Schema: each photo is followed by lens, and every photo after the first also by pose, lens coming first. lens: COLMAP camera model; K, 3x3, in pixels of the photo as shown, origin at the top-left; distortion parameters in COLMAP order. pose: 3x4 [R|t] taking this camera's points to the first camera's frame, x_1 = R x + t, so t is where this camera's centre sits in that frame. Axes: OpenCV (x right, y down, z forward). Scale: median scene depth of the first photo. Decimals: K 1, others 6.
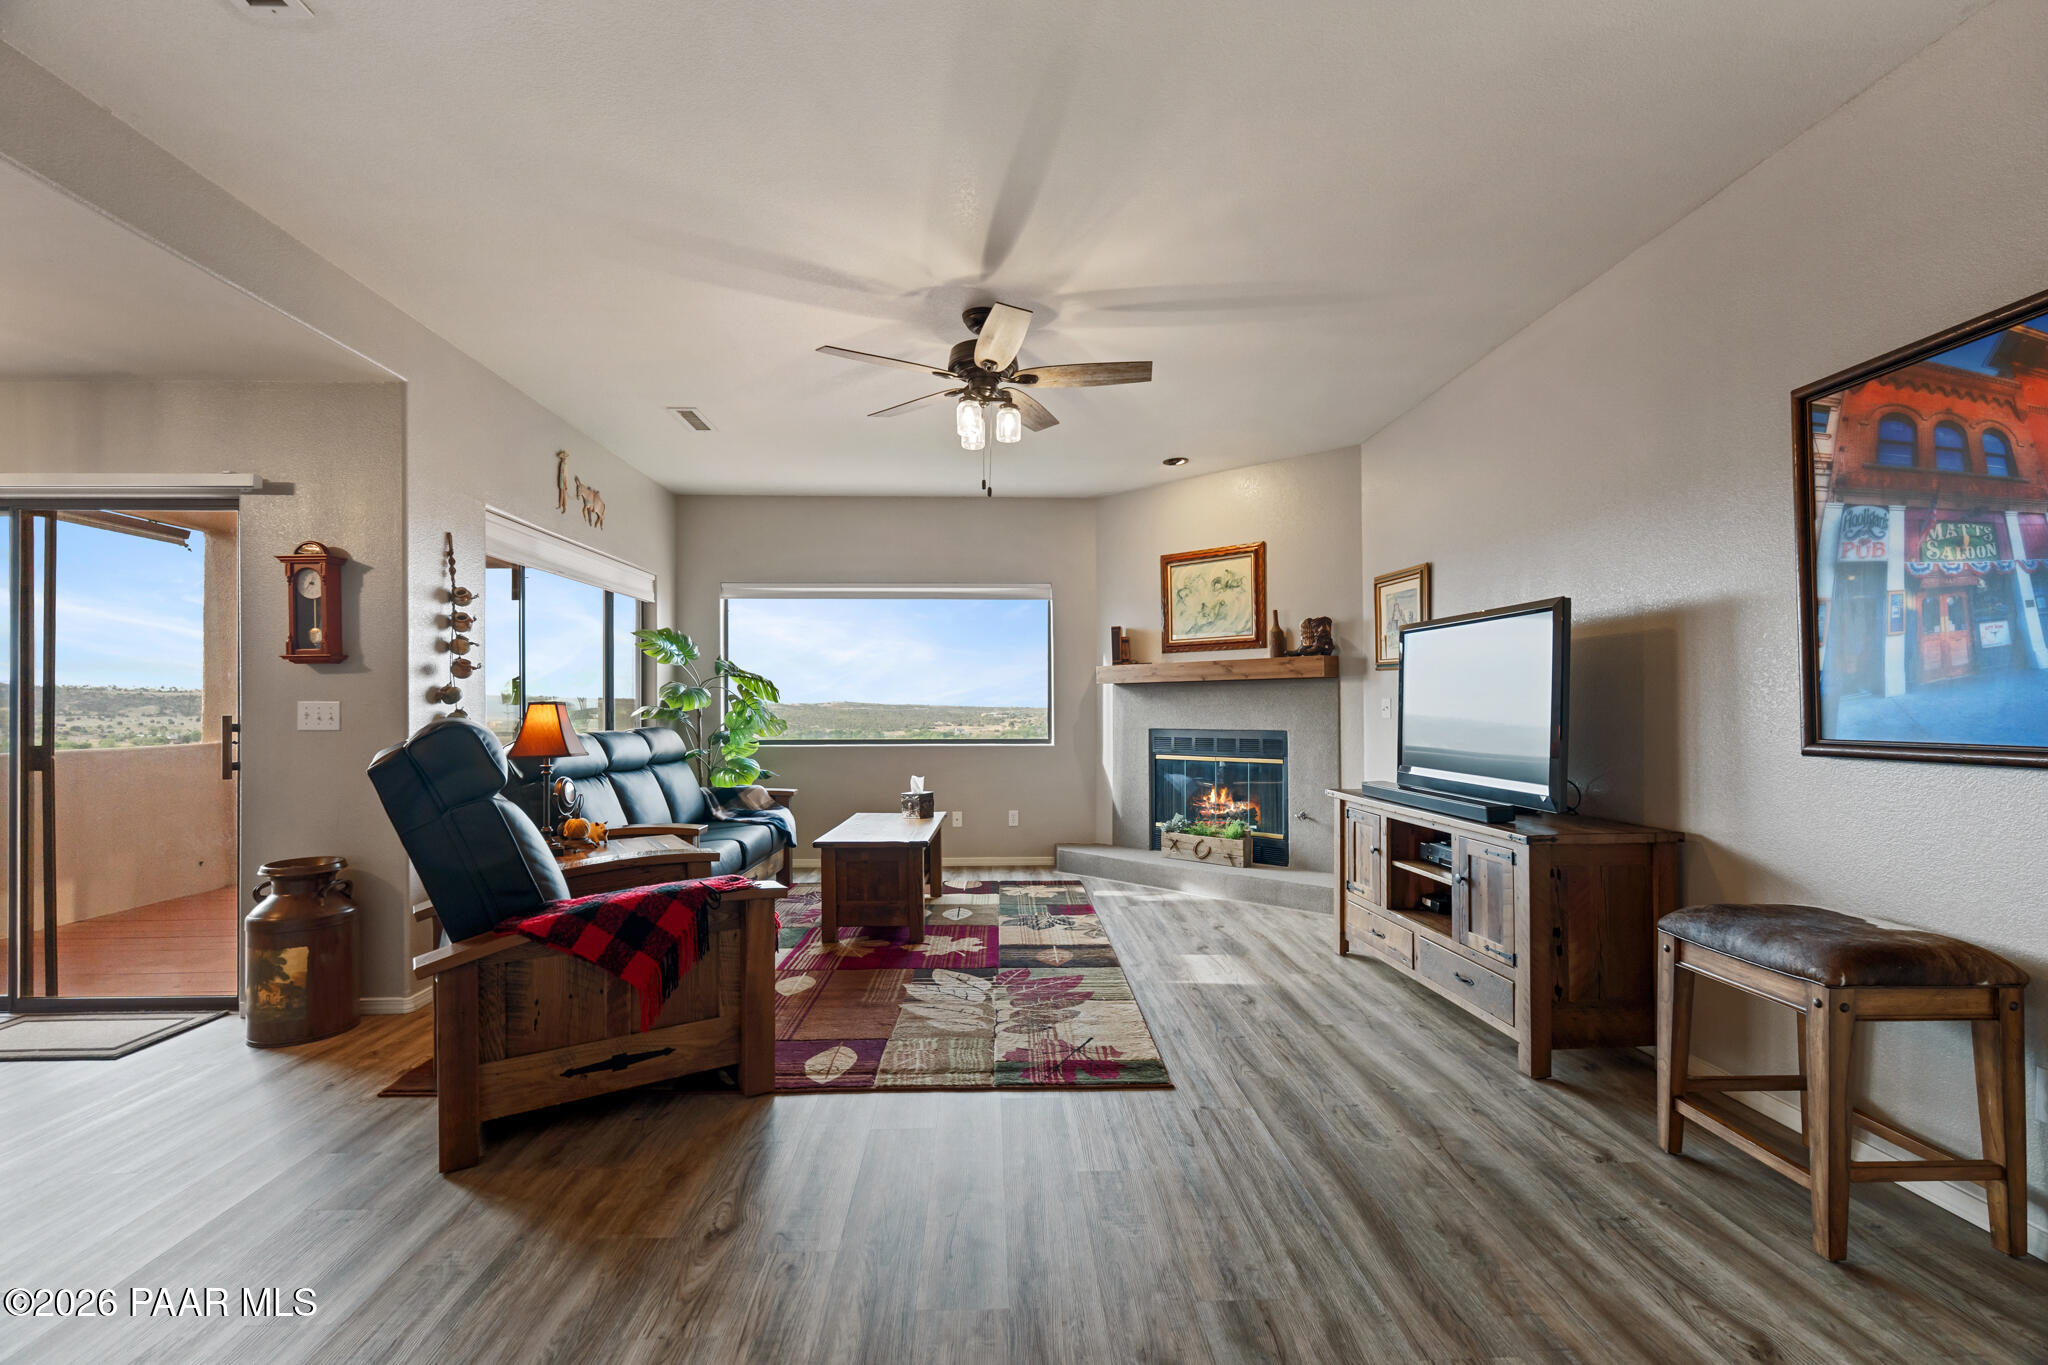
lens RADIAL K [[907.0, 0, 1027.2], [0, 907.0, 698.2], [0, 0, 1]] dist [-0.011084, 0.002481]
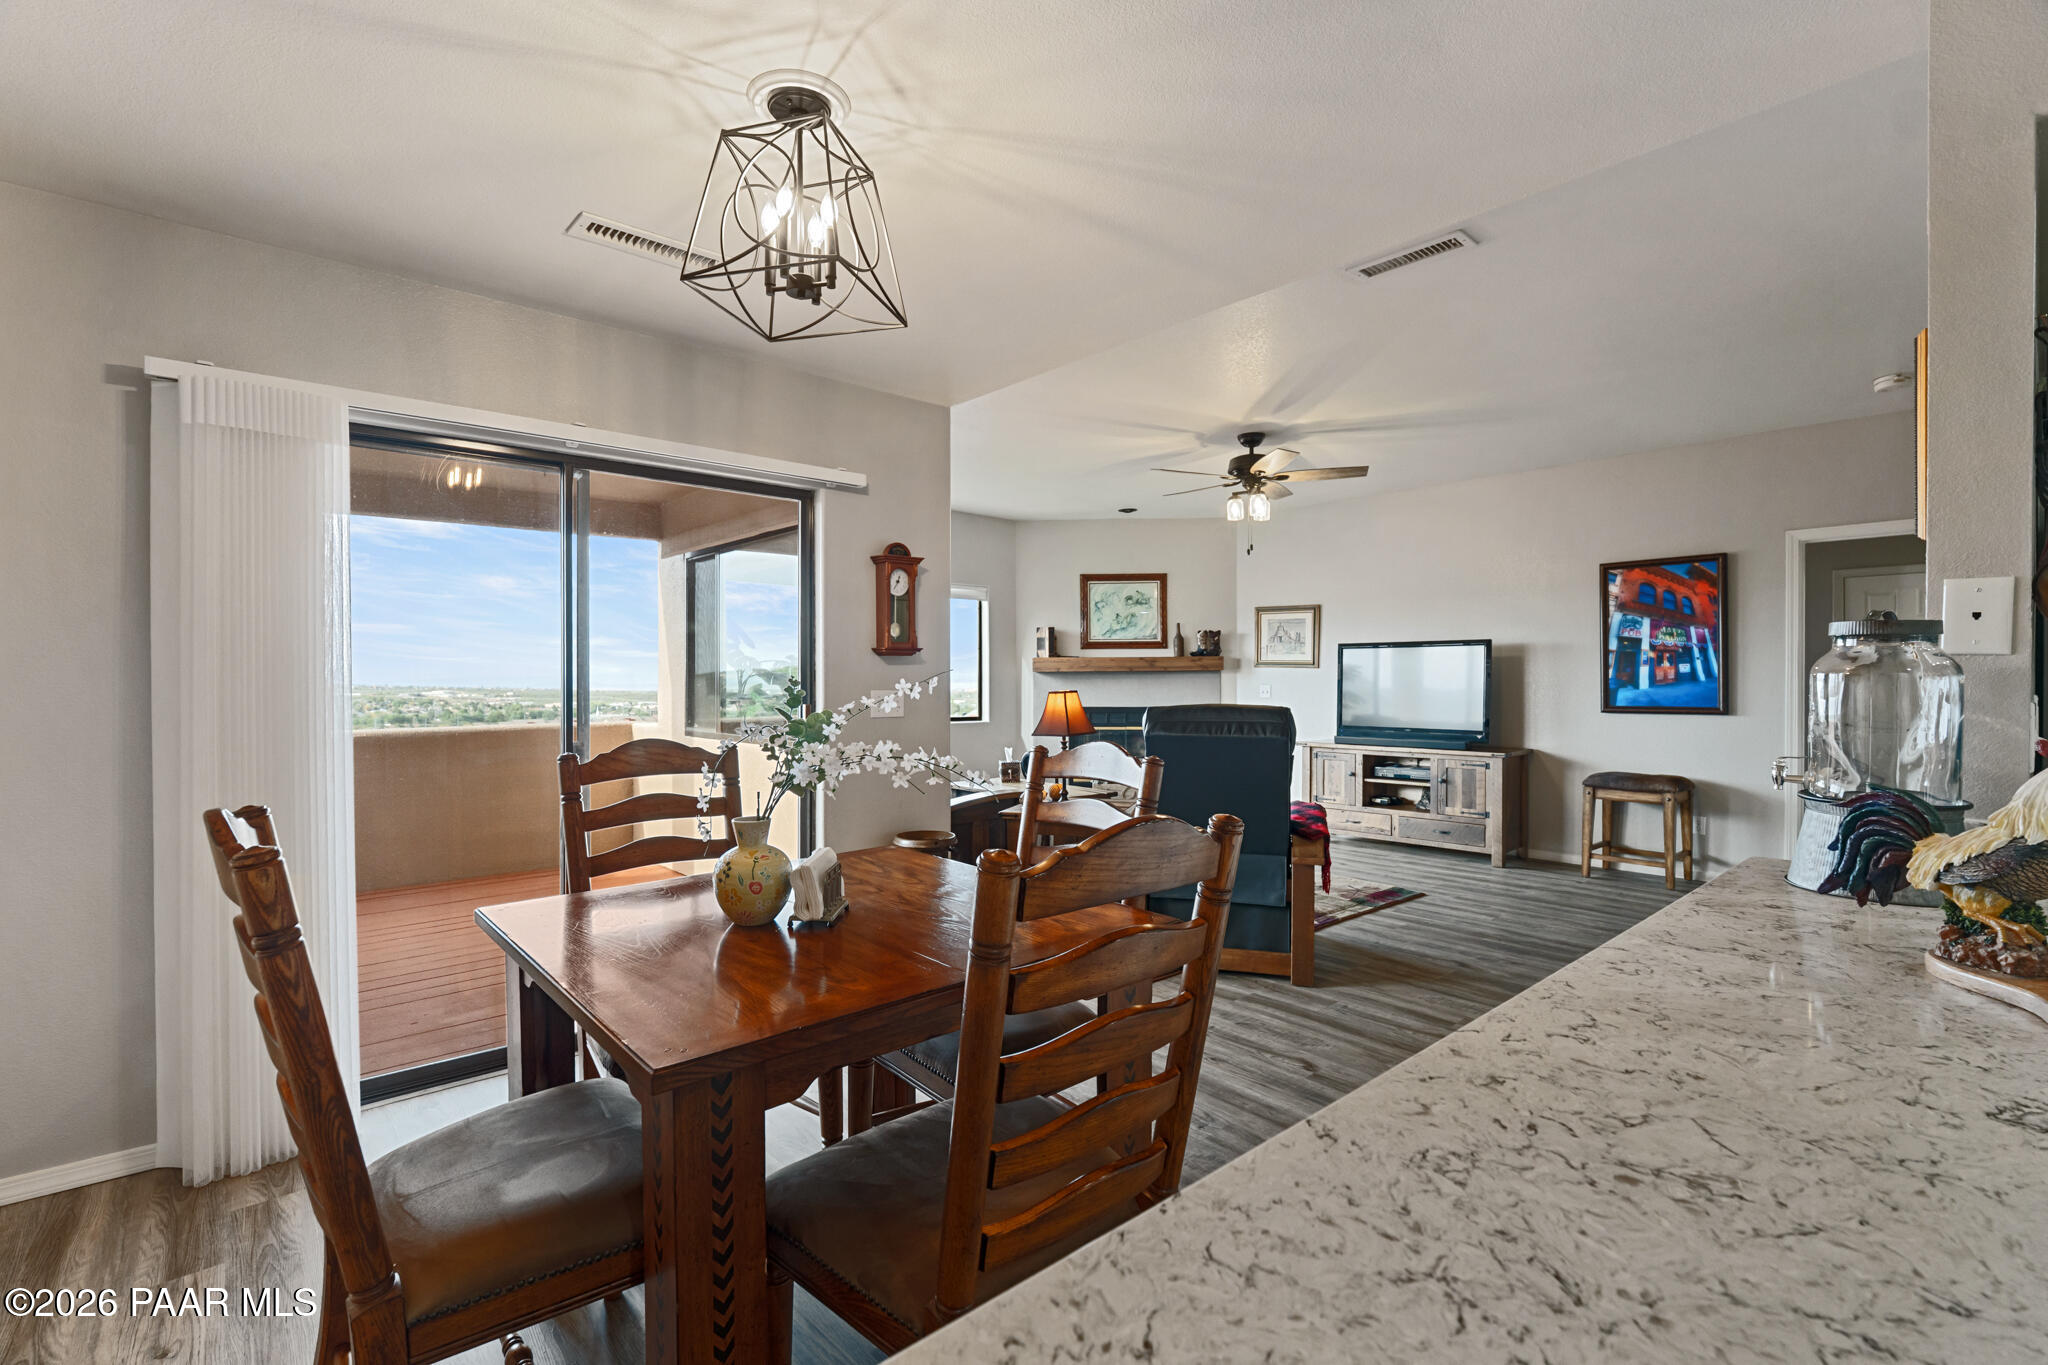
lens RADIAL K [[907.0, 0, 1029.8], [0, 907.0, 691.7], [0, 0, 1]] dist [-0.011084, 0.002481]
pose [[0.774516, -0.003741, 0.632543, -1.249346], [-0.007911, 0.999847, 0.015601, -0.012652], [-0.632505, -0.017087, 0.774368, 0.046602]]
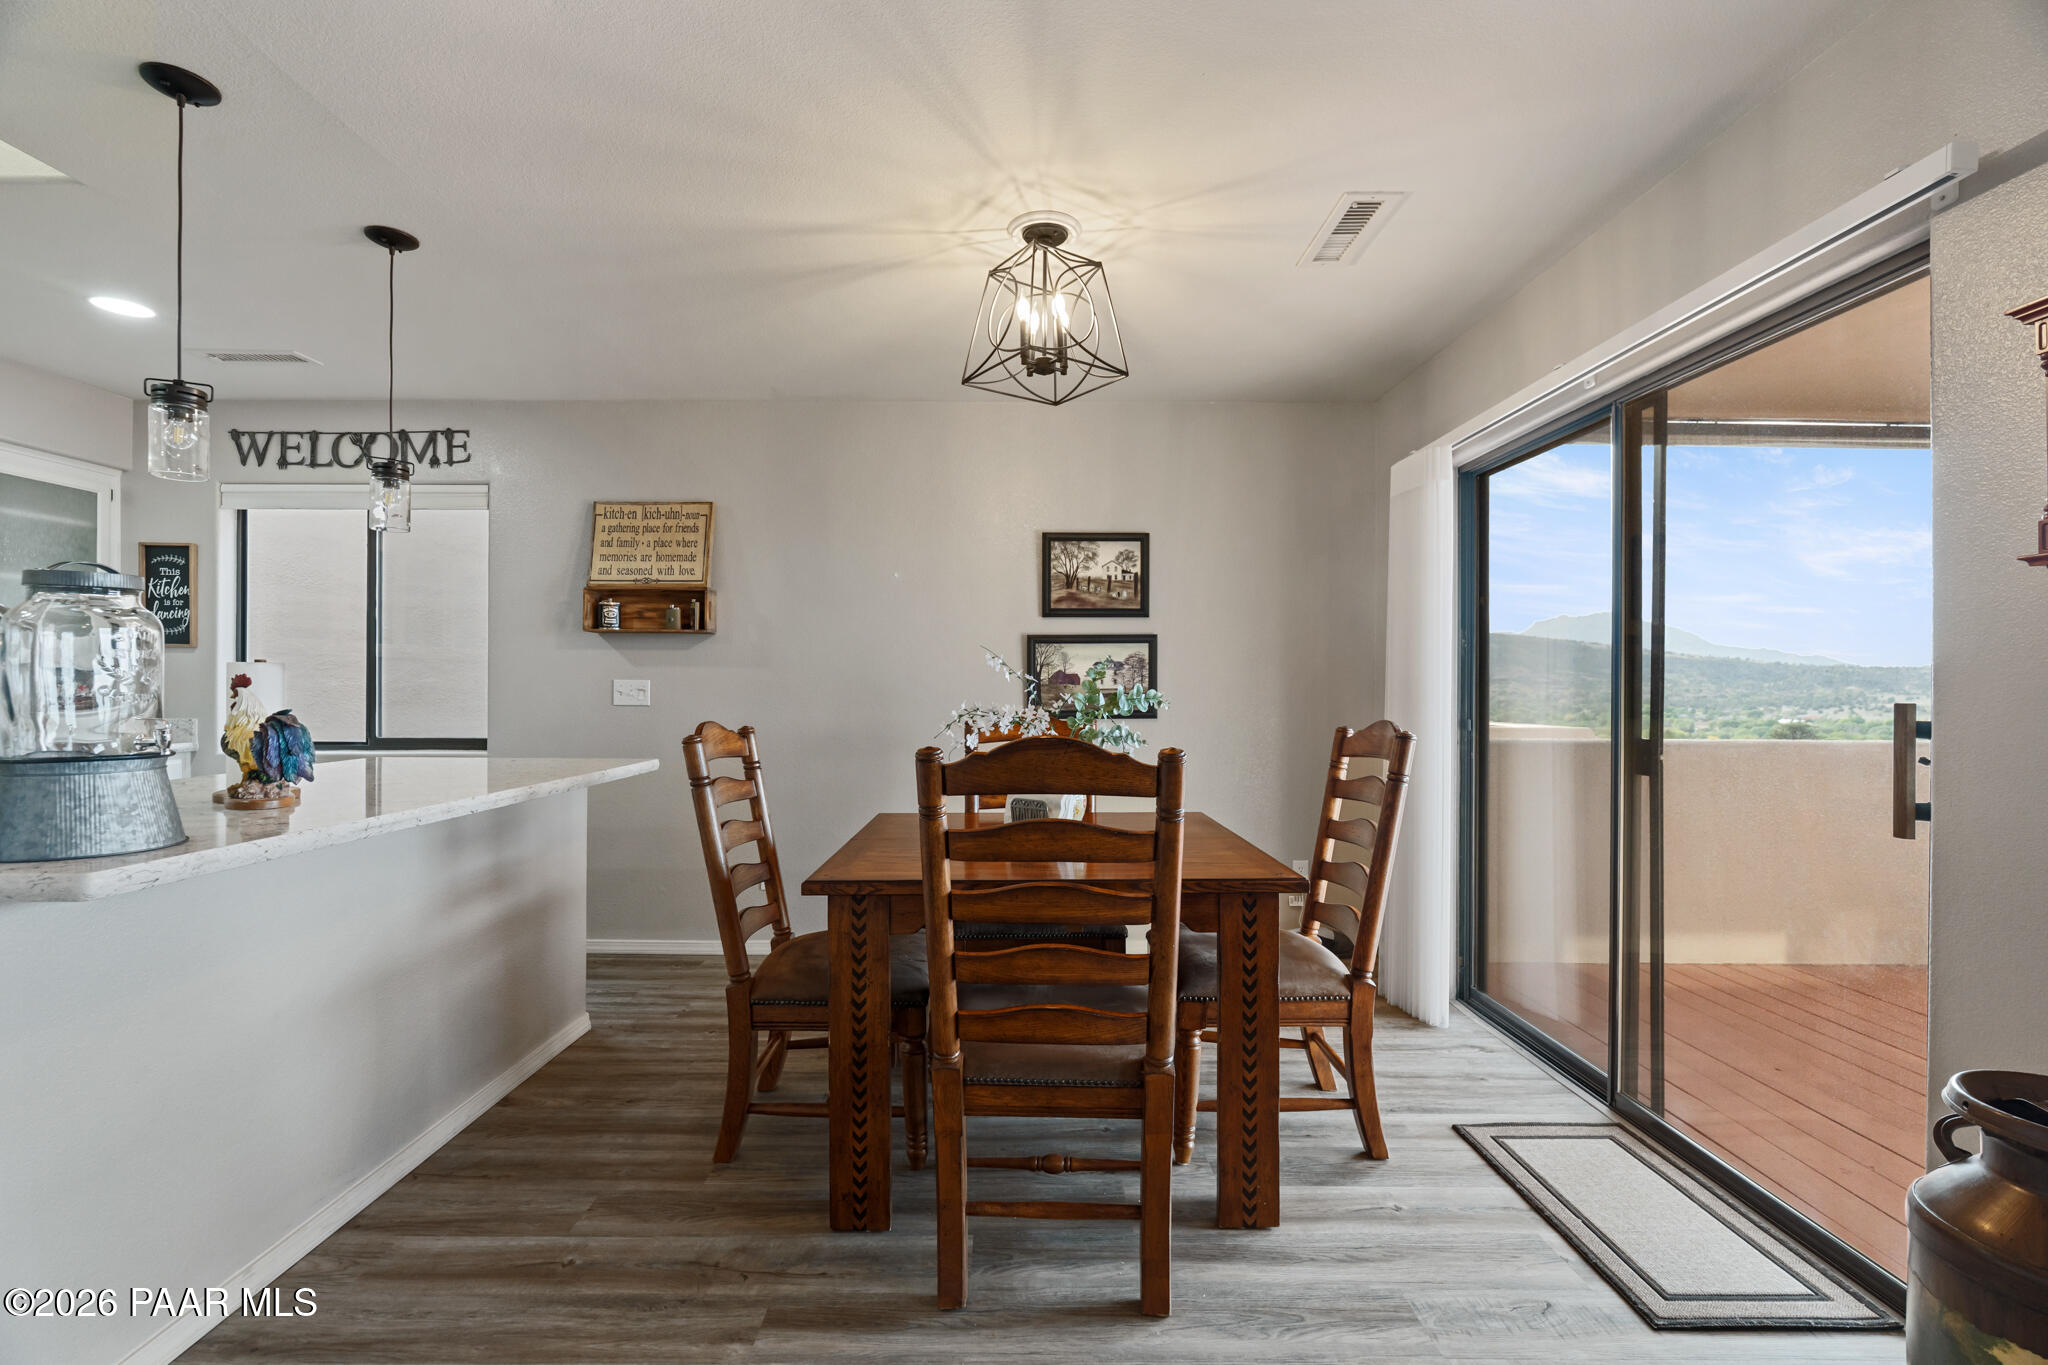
lens RADIAL K [[907.0, 0, 1015.4], [0, 907.0, 682.3], [0, 0, 1]] dist [-0.011084, 0.002481]
pose [[-0.037236, 0.003988, -0.999299, -0.371593], [0.000765, 0.999992, 0.003962, 0.005582], [0.999306, -0.000616, -0.037239, 0.513161]]
